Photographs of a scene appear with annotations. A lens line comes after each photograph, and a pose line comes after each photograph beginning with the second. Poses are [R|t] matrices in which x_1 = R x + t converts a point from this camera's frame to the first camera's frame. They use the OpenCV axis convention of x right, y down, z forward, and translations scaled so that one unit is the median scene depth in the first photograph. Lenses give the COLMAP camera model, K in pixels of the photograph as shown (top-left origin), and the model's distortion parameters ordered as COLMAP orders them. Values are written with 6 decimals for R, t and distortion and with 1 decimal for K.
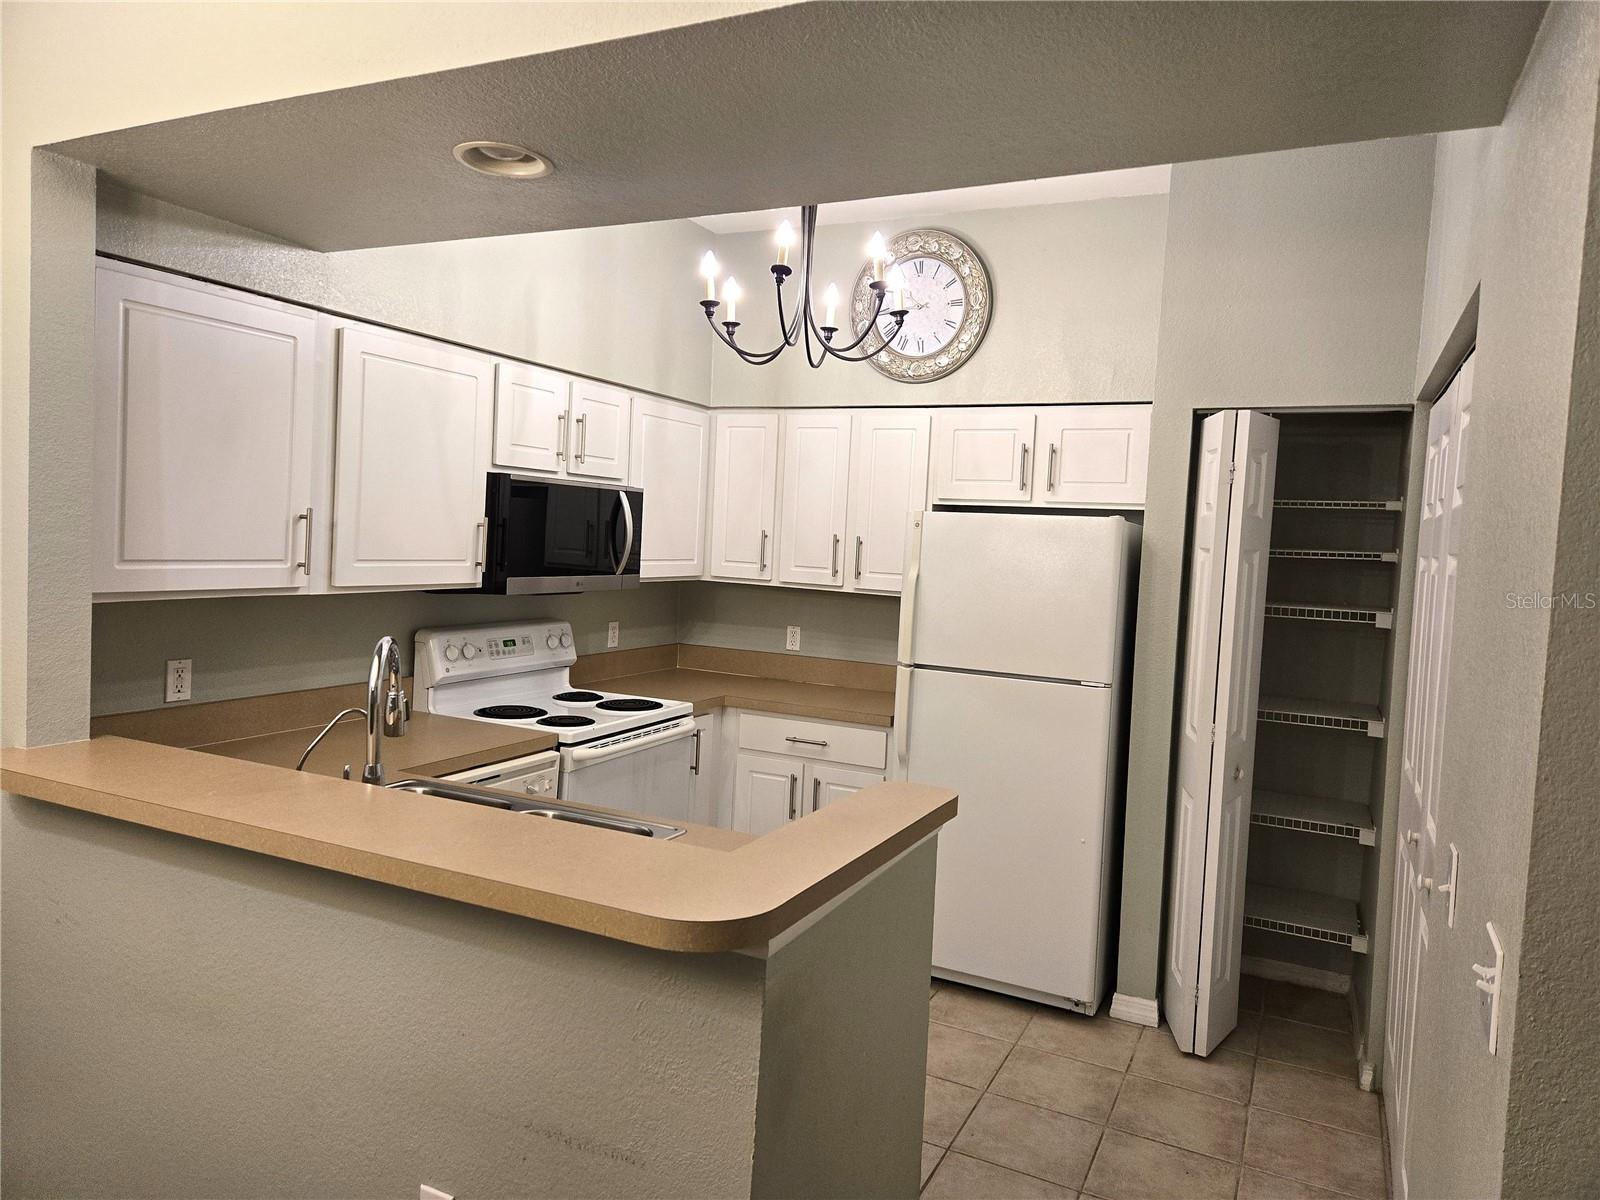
lens RADIAL K [[1083.1, 0, 804.7], [0, 1083.1, 594.2], [0, 0, 1]] dist [0.054729, -0.042792]
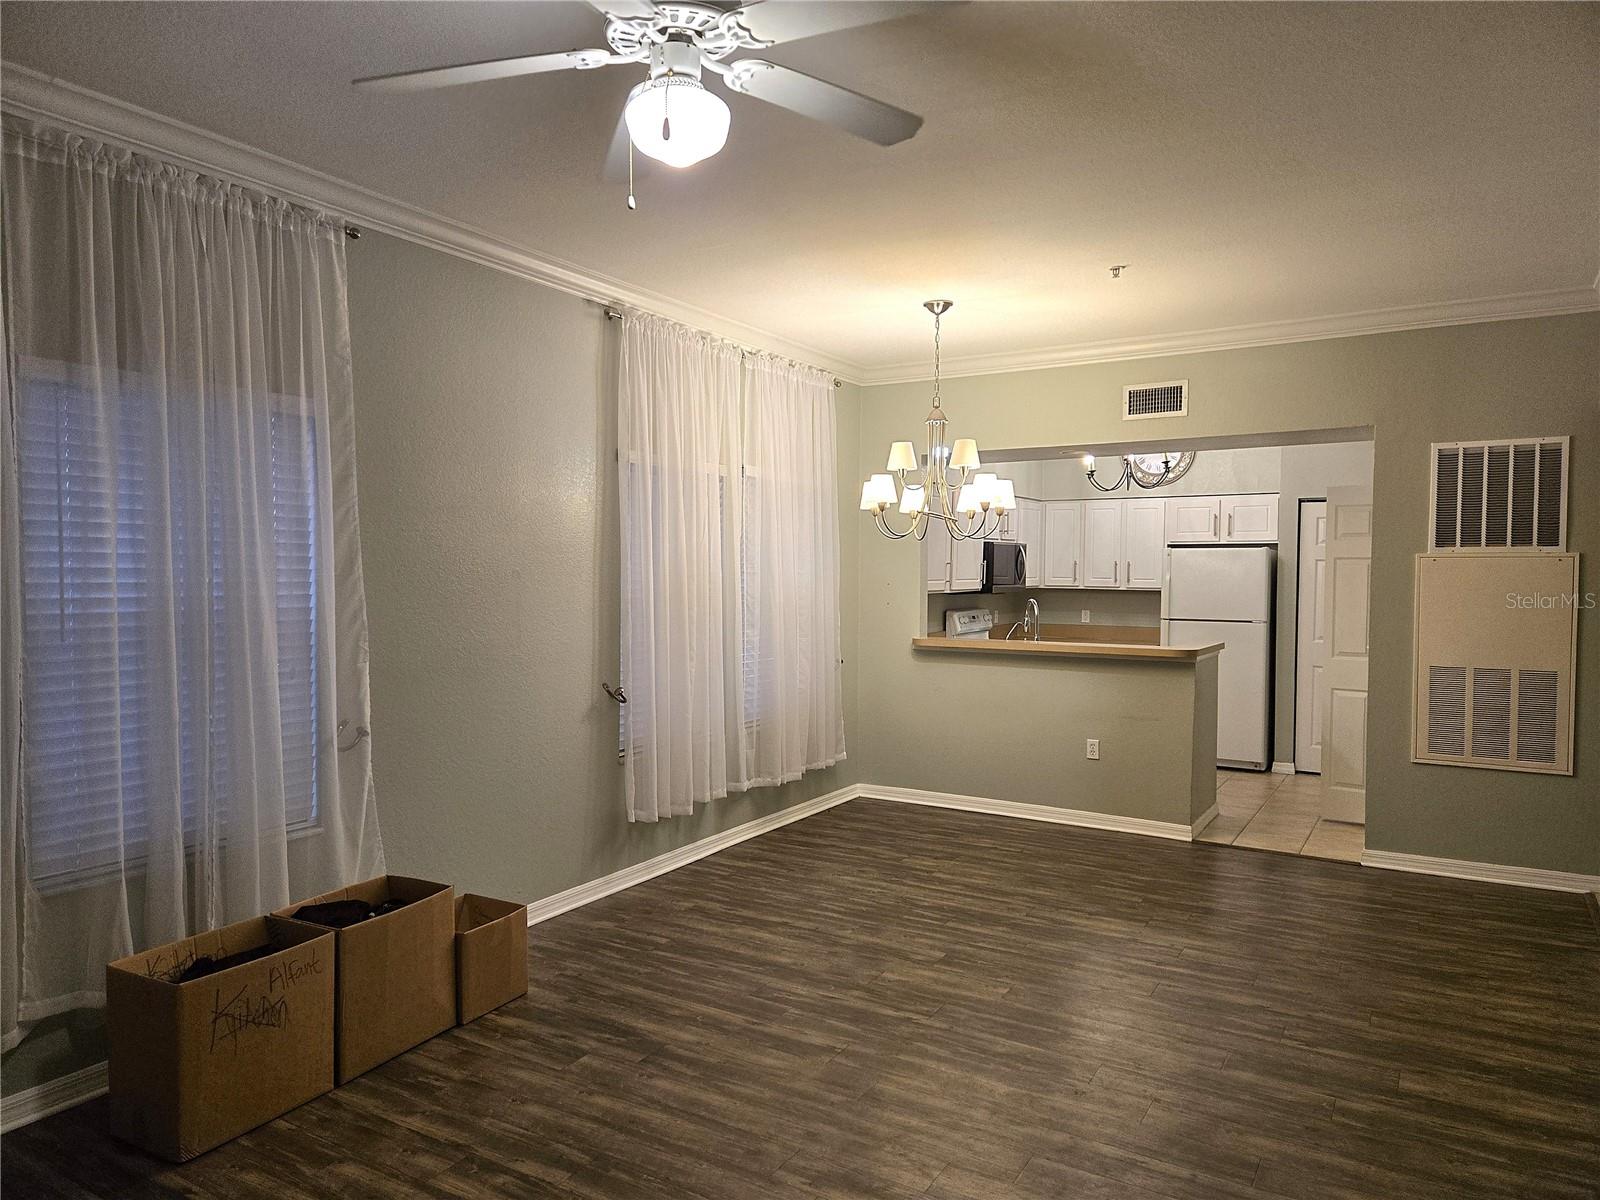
lens RADIAL K [[1083.1, 0, 789.3], [0, 1083.1, 614.2], [0, 0, 1]] dist [0.054729, -0.042792]
pose [[0.994676, -0.040178, -0.094899, -0.448945], [0.038258, 0.999026, -0.021968, 0.074301], [0.095689, 0.018221, 0.995244, -1.244941]]
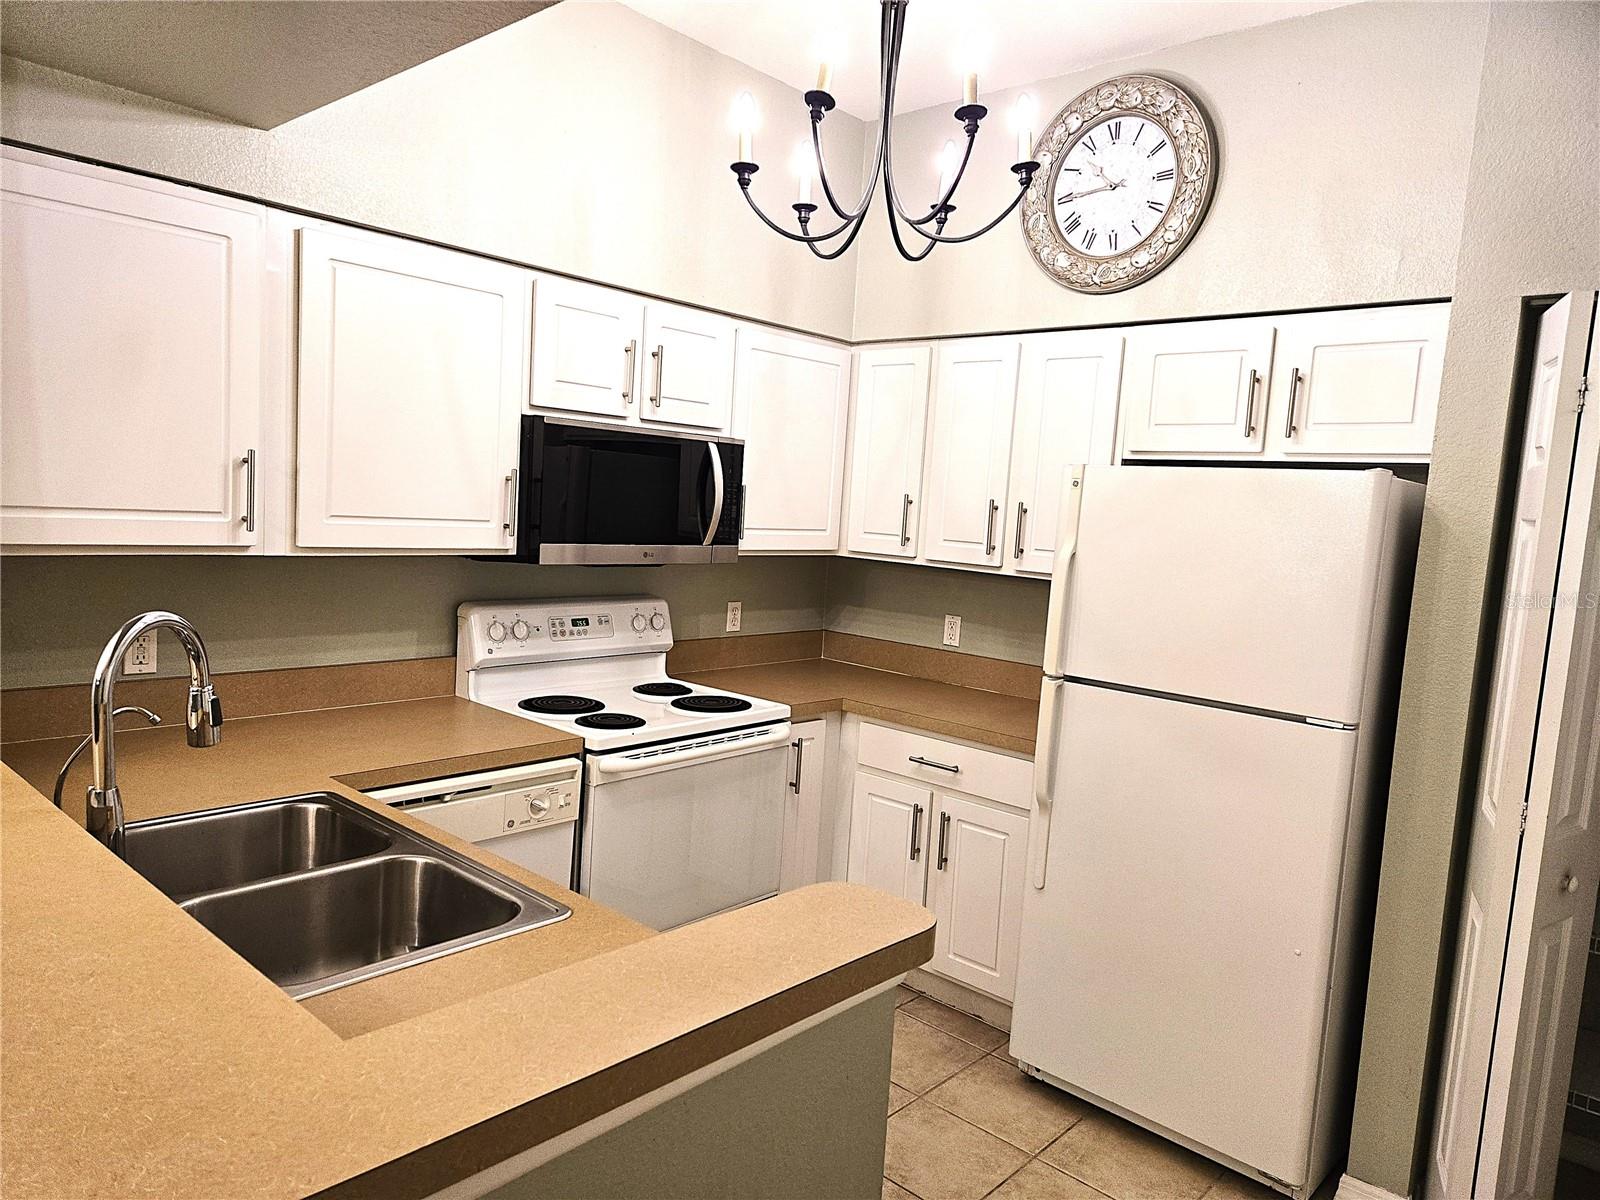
lens RADIAL K [[1083.1, 0, 776.6], [0, 1083.1, 616.4], [0, 0, 1]] dist [0.054729, -0.042792]
pose [[0.955750, 0.042206, -0.291137, 0.126983], [-0.030865, 0.998579, 0.043438, -0.001119], [0.292556, -0.032530, 0.955695, 0.243548]]
